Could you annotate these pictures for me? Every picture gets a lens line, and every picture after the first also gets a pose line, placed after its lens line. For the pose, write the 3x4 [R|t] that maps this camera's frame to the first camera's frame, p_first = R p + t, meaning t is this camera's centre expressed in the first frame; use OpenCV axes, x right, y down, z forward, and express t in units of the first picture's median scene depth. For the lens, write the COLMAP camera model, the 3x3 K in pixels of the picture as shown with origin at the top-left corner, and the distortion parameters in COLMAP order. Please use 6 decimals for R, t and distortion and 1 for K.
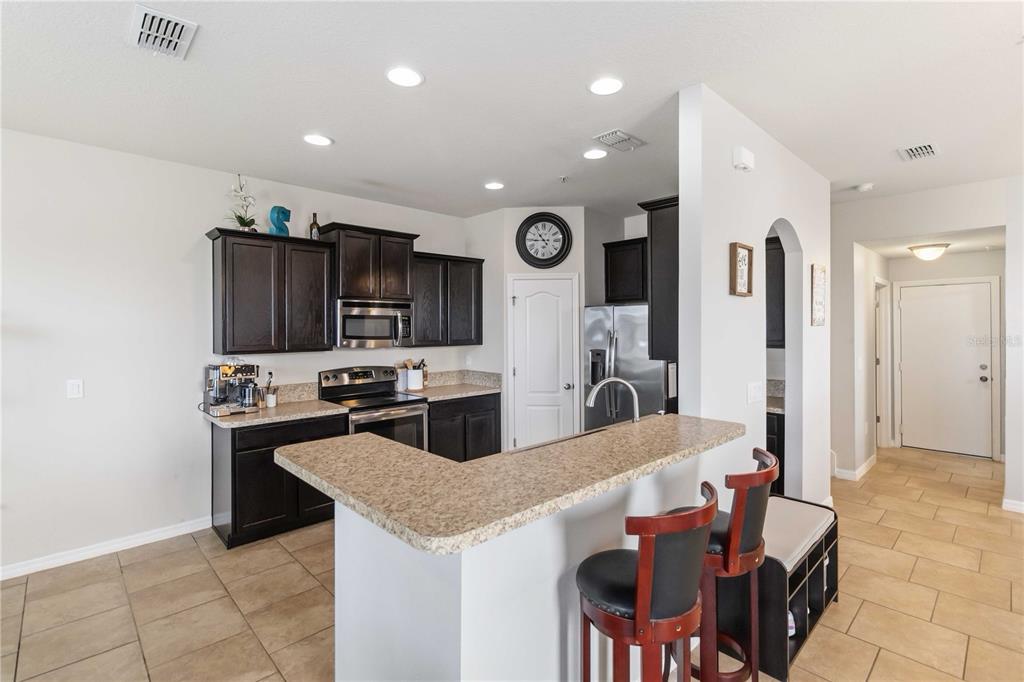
lens RADIAL K [[474.9, 0, 513.8], [0, 474.9, 328.6], [0, 0, 1]] dist [0.003676, -0.001620]
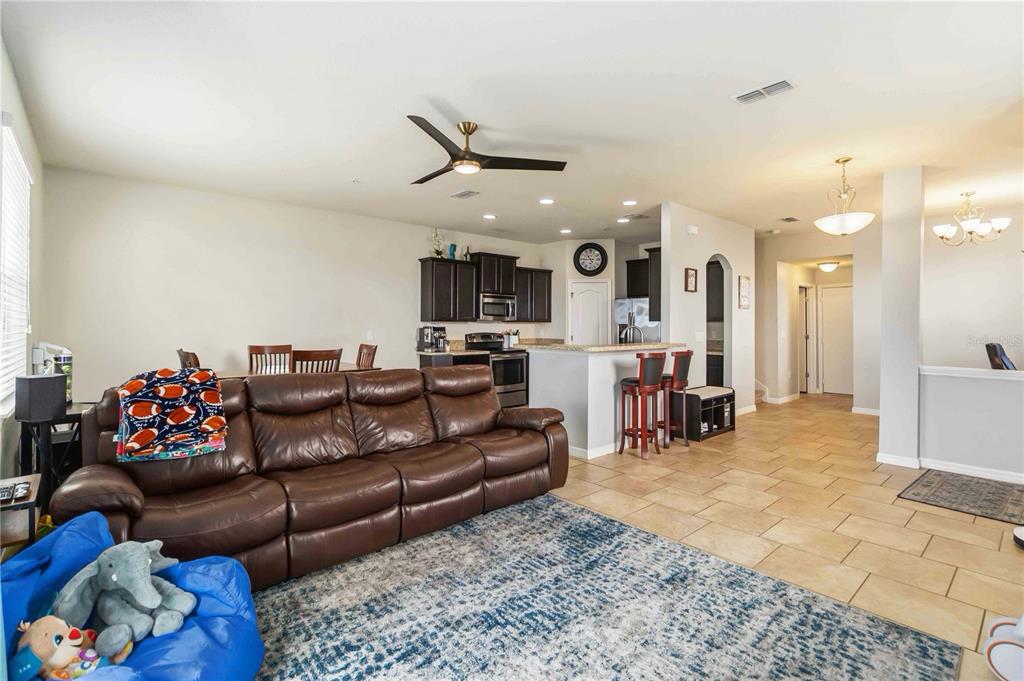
lens RADIAL K [[474.9, 0, 513.2], [0, 474.9, 321.3], [0, 0, 1]] dist [0.003676, -0.001620]
pose [[0.999304, 0.006905, -0.036670, -0.159386], [-0.007458, 0.999861, -0.014944, 0.064545], [0.036562, 0.015207, 0.999216, -0.743164]]
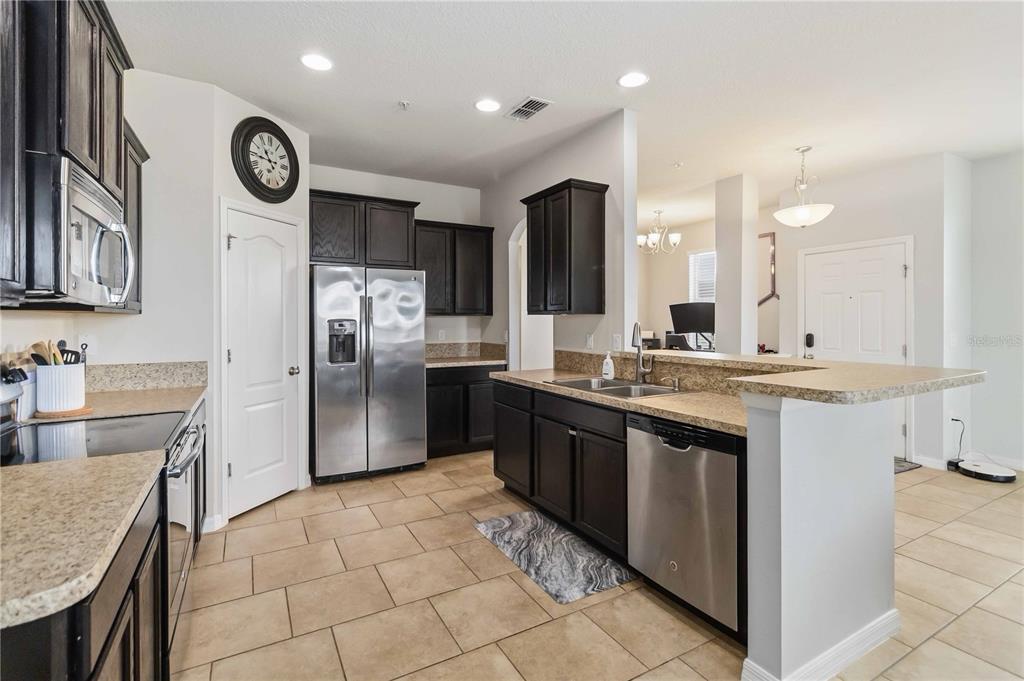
lens RADIAL K [[474.9, 0, 511.3], [0, 474.9, 323.9], [0, 0, 1]] dist [0.003676, -0.001620]
pose [[0.247973, -0.002390, 0.968764, -0.563835], [0.005149, 0.999986, 0.001149, 0.054980], [-0.968753, 0.004704, 0.247982, 0.538767]]
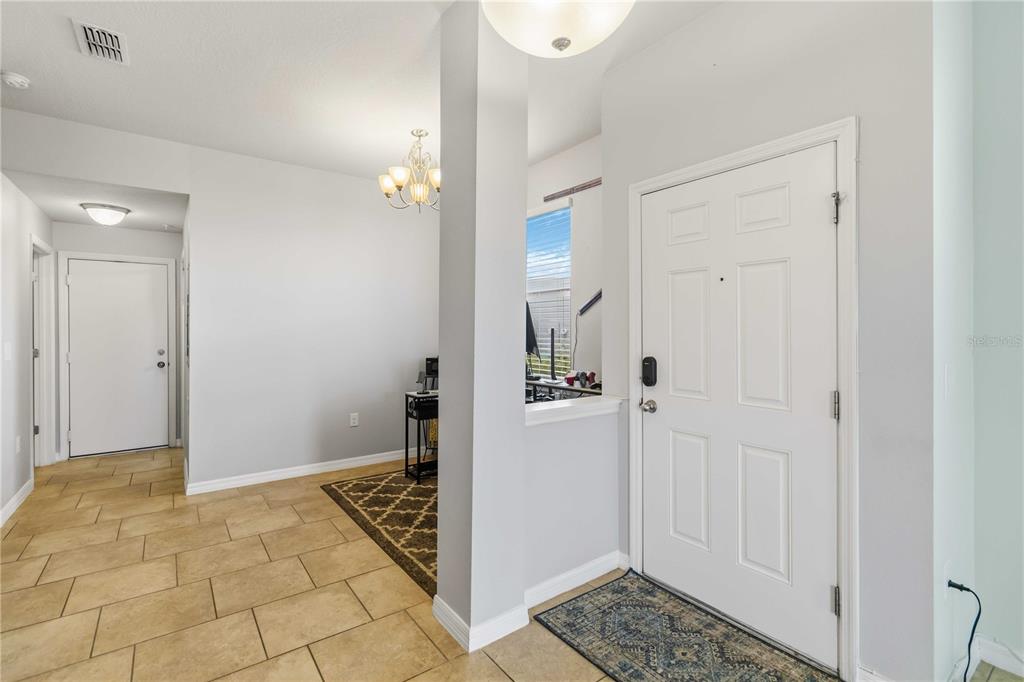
lens RADIAL K [[474.9, 0, 512.8], [0, 474.9, 331.6], [0, 0, 1]] dist [0.003676, -0.001620]
pose [[0.130130, 0.005287, 0.991483, 0.160214], [0.003757, 0.999976, -0.005825, 0.056883], [-0.991490, 0.004484, 0.130107, 0.211419]]
